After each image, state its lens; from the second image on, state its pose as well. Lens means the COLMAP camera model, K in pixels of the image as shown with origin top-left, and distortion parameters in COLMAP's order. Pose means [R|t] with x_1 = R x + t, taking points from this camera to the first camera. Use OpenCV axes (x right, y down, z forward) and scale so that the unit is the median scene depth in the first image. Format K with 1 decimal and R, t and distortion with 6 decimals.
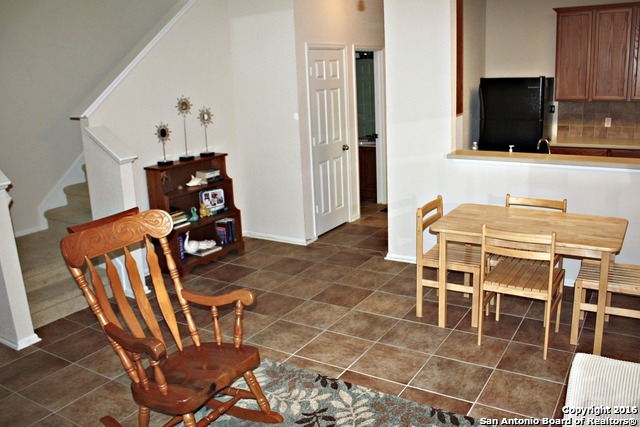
lens RADIAL K [[551.4, 0, 320.0], [0, 551.4, 213.5], [0, 0, 1]] dist [-0.083383, 0.011716]
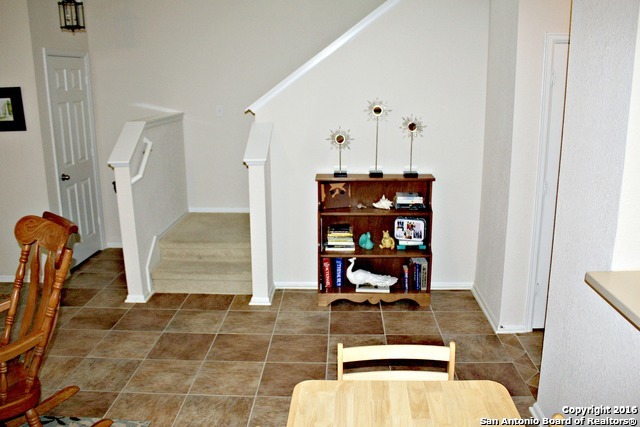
lens RADIAL K [[551.4, 0, 320.0], [0, 551.4, 213.5], [0, 0, 1]] dist [-0.083383, 0.011716]
pose [[0.497269, 0.245534, -0.832128, 0.405391], [-0.227089, 0.962516, 0.148302, -0.141114], [0.837349, 0.115221, 0.534388, 0.469602]]
